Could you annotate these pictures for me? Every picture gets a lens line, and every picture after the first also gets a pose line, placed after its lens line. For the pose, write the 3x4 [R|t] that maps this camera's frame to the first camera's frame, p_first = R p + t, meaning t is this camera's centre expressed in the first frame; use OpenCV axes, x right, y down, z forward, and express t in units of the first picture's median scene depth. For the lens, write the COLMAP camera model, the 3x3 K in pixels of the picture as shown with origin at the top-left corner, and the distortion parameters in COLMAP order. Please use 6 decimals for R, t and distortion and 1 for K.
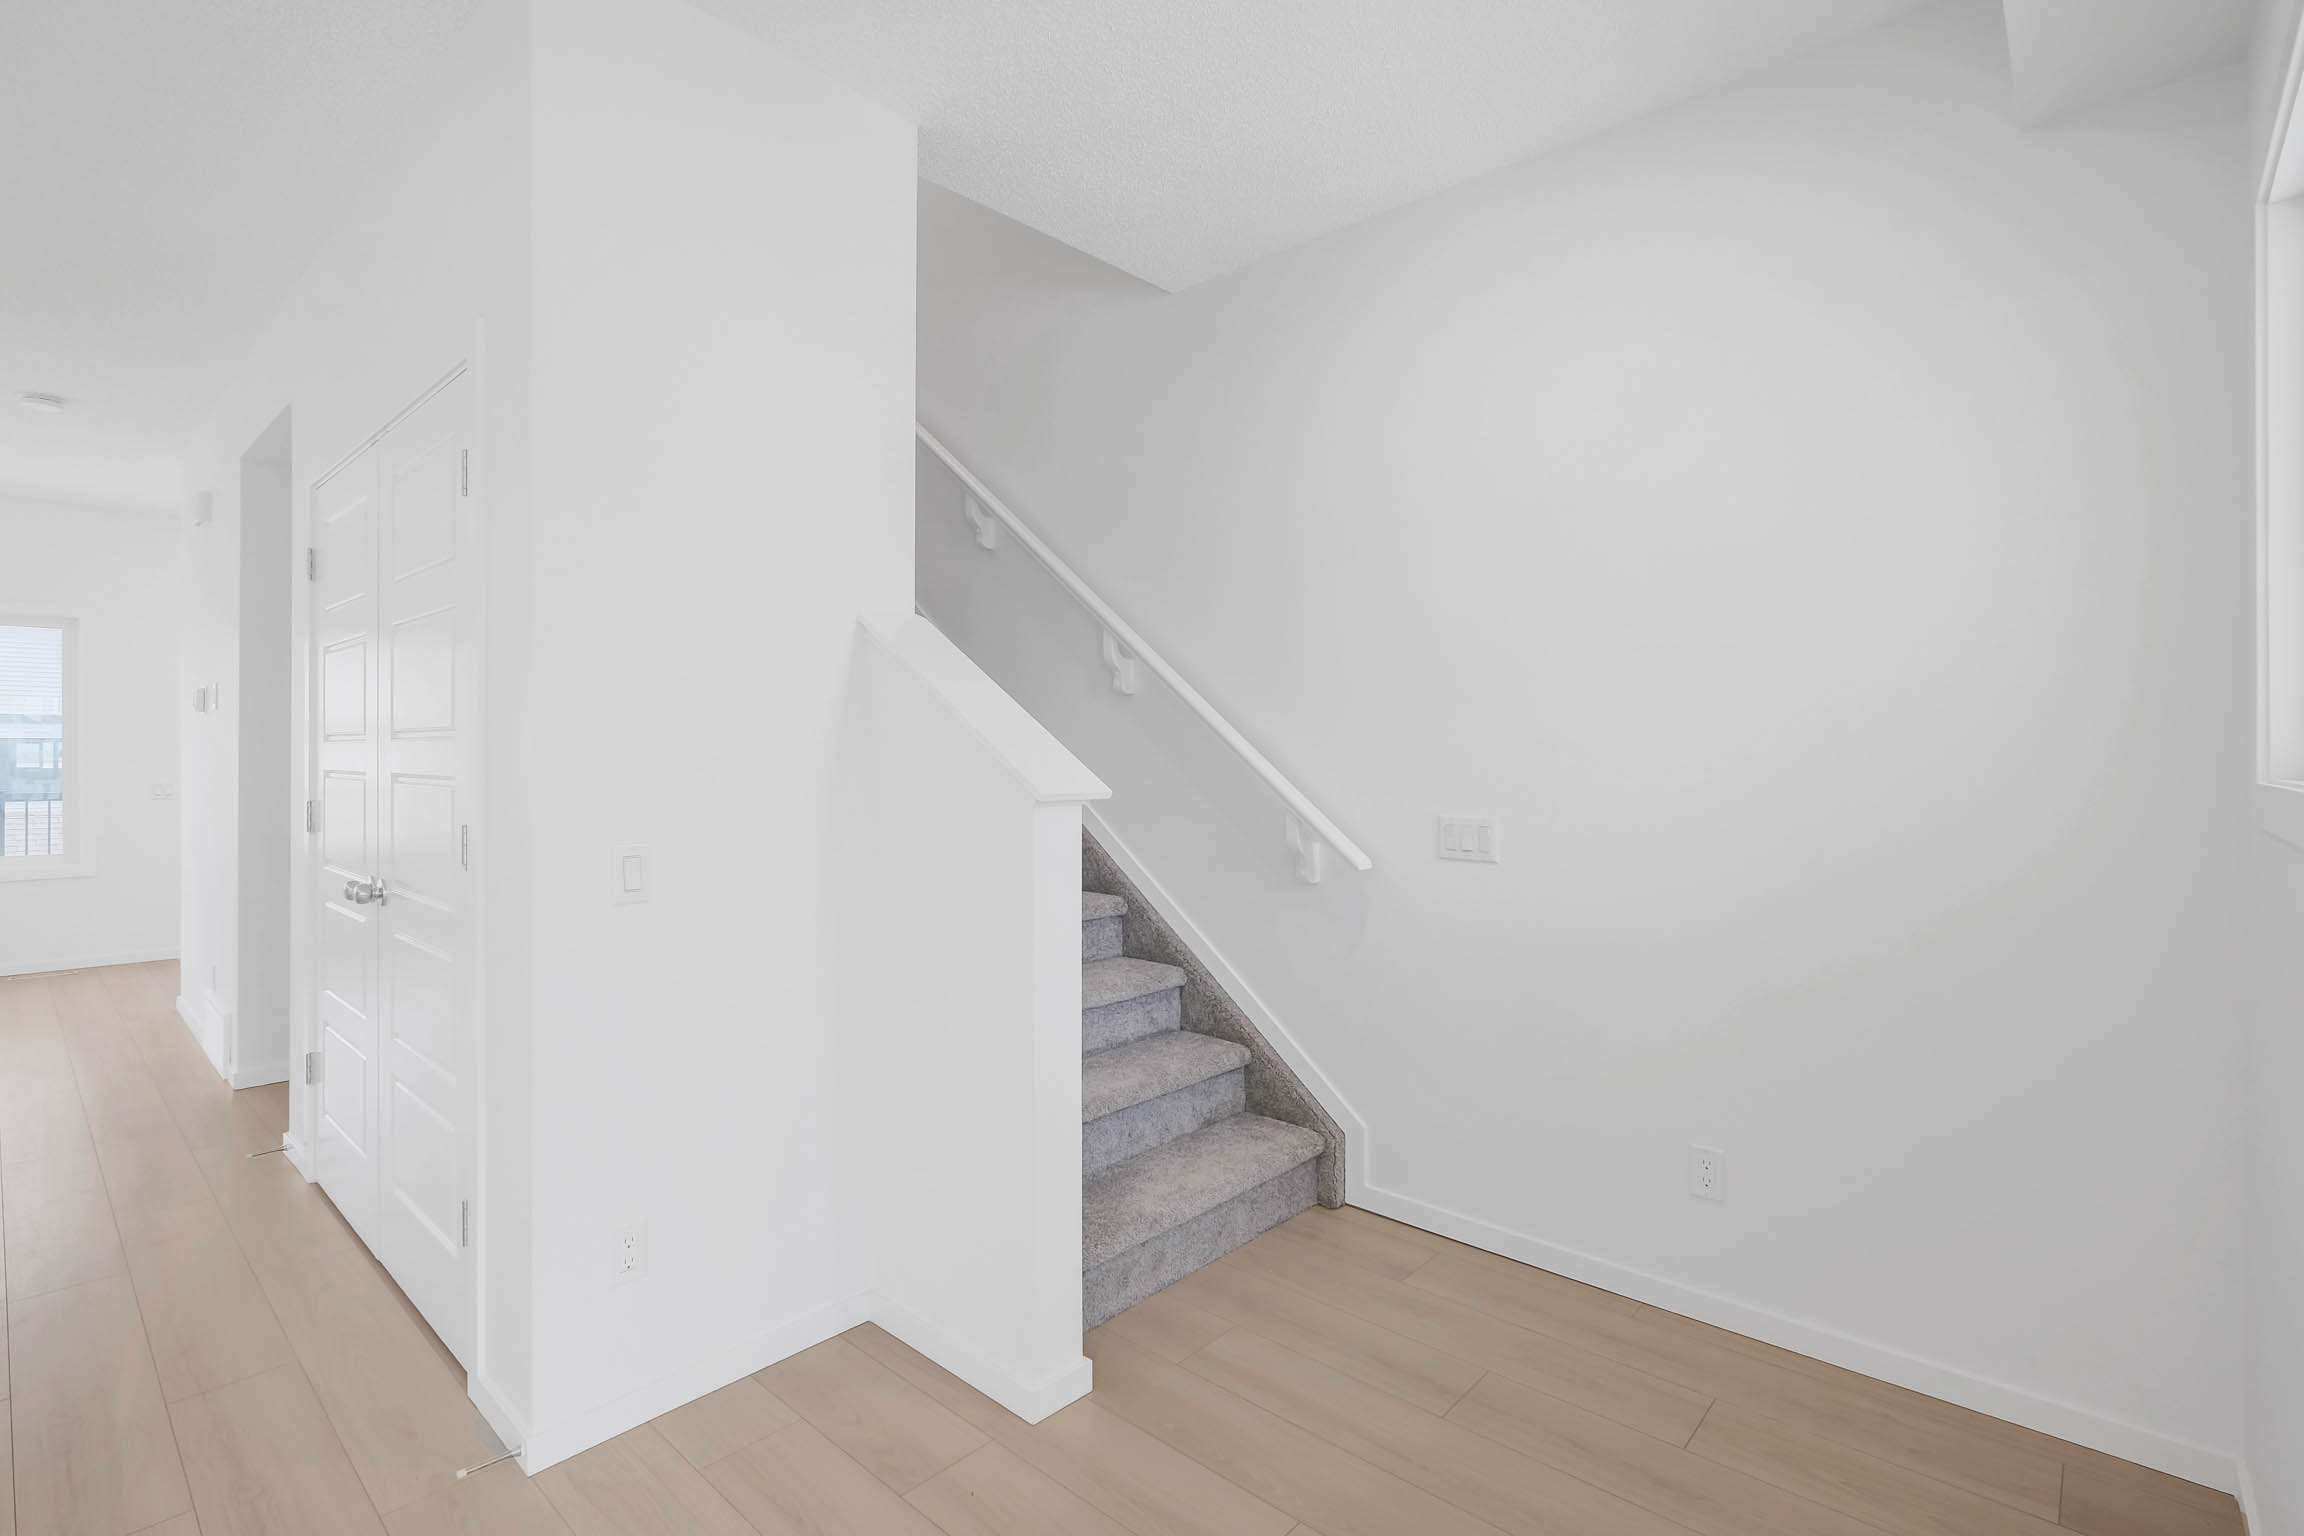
lens RADIAL K [[1038.8, 0, 1159.7], [0, 1038.8, 763.9], [0, 0, 1]] dist [-0.014179, 0.000604]
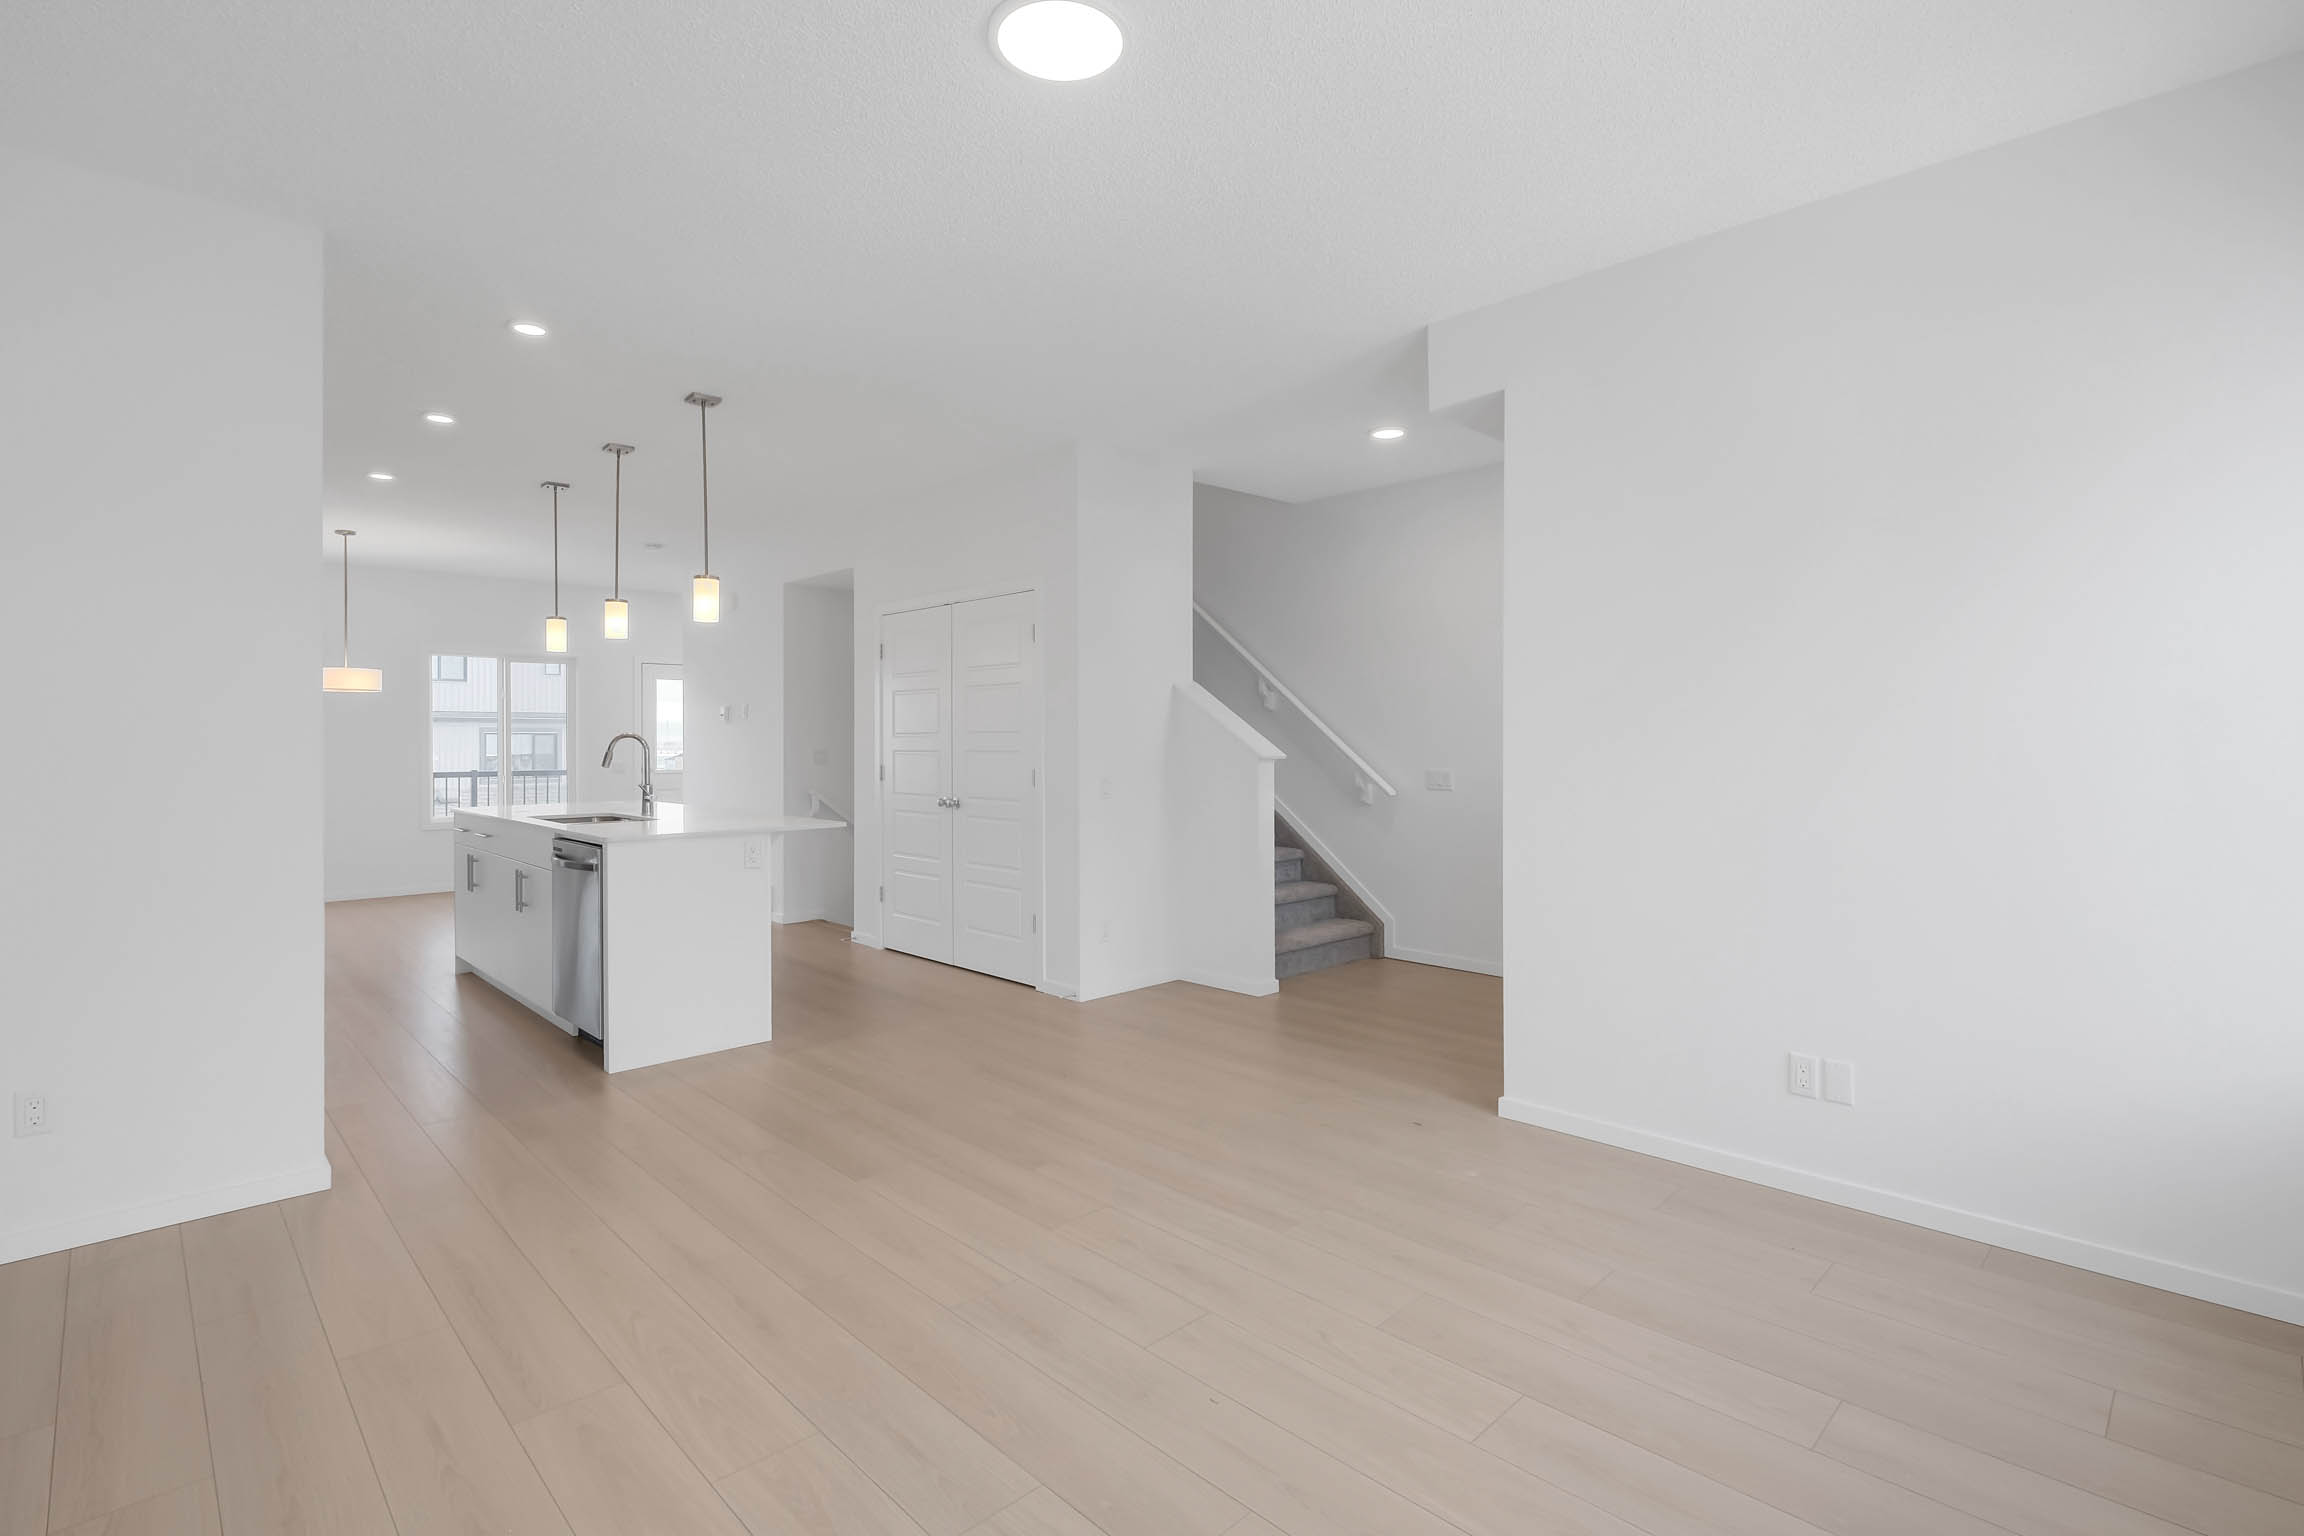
lens RADIAL K [[1038.8, 0, 1152.2], [0, 1038.8, 760.1], [0, 0, 1]] dist [-0.014179, 0.000604]
pose [[0.997431, -0.004197, -0.071508, -0.132536], [0.004796, 0.999955, 0.008206, 0.010069], [0.071470, -0.008528, 0.997406, -1.089092]]
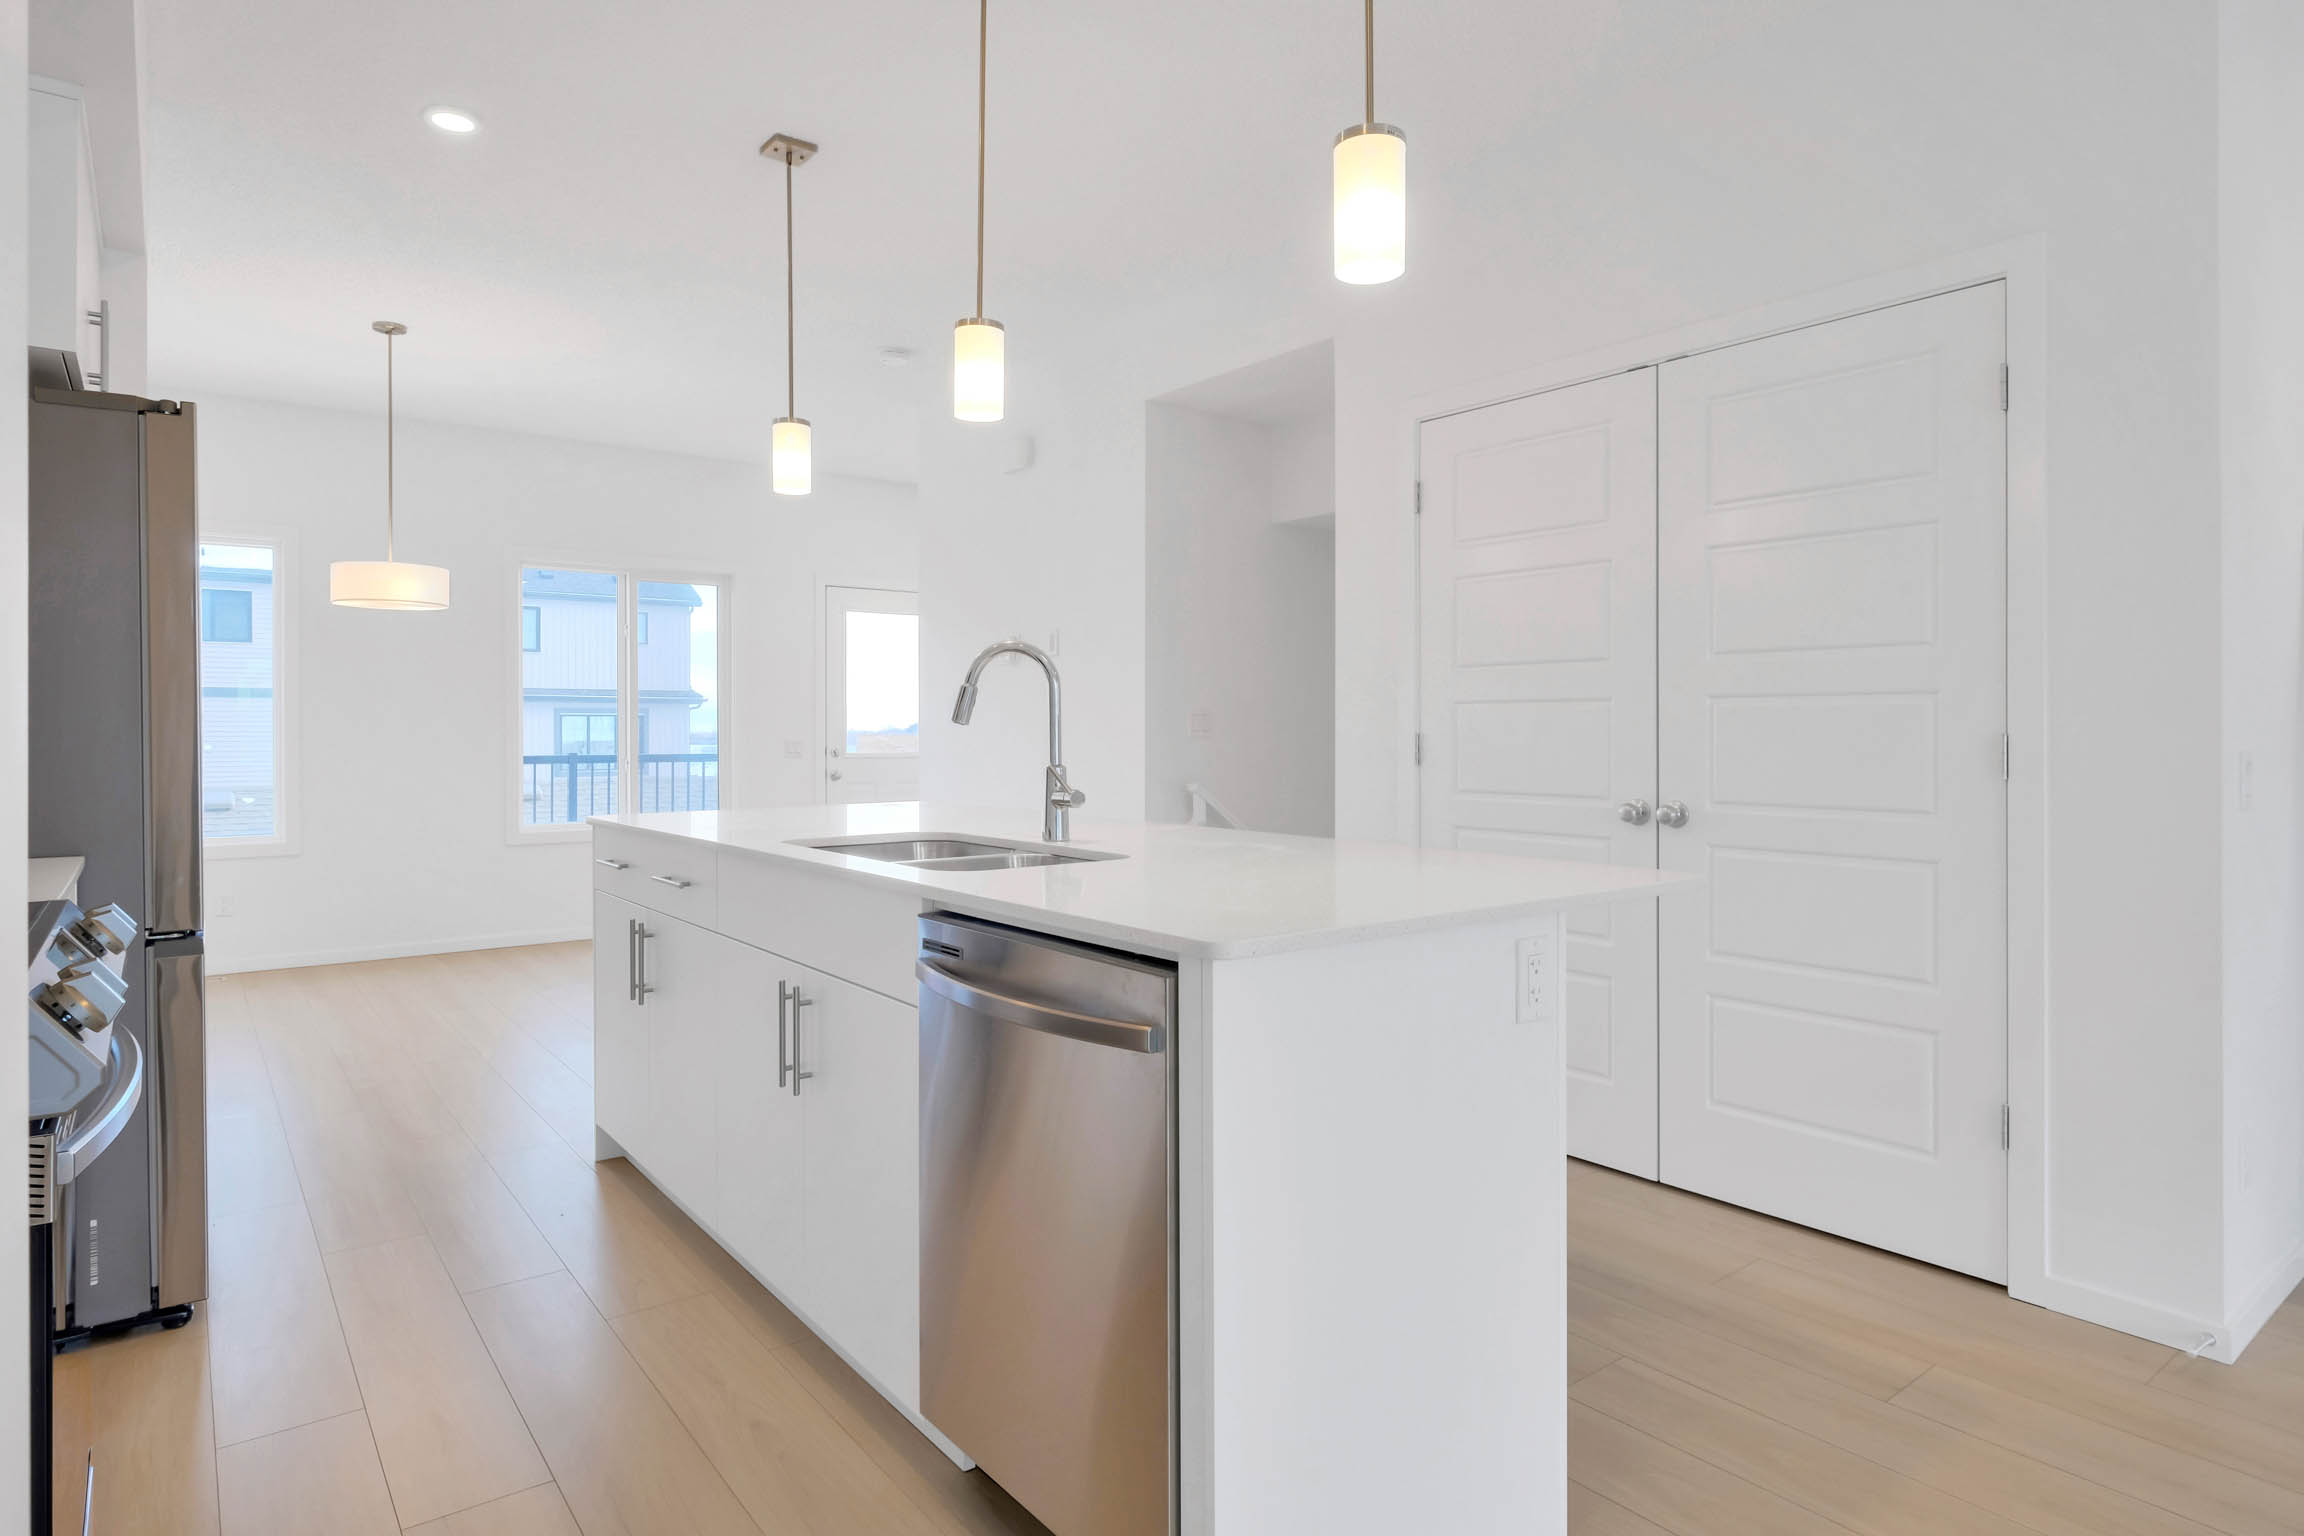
lens RADIAL K [[1264.0, 0, 1155.9], [0, 1264.0, 757.2], [0, 0, 1]] dist [-0.010715, 0.000609]
pose [[0.980702, -0.000644, -0.195505, -0.861488], [0.002578, 0.999950, 0.009636, 0.047090], [0.195489, -0.009954, 0.980655, -0.262749]]
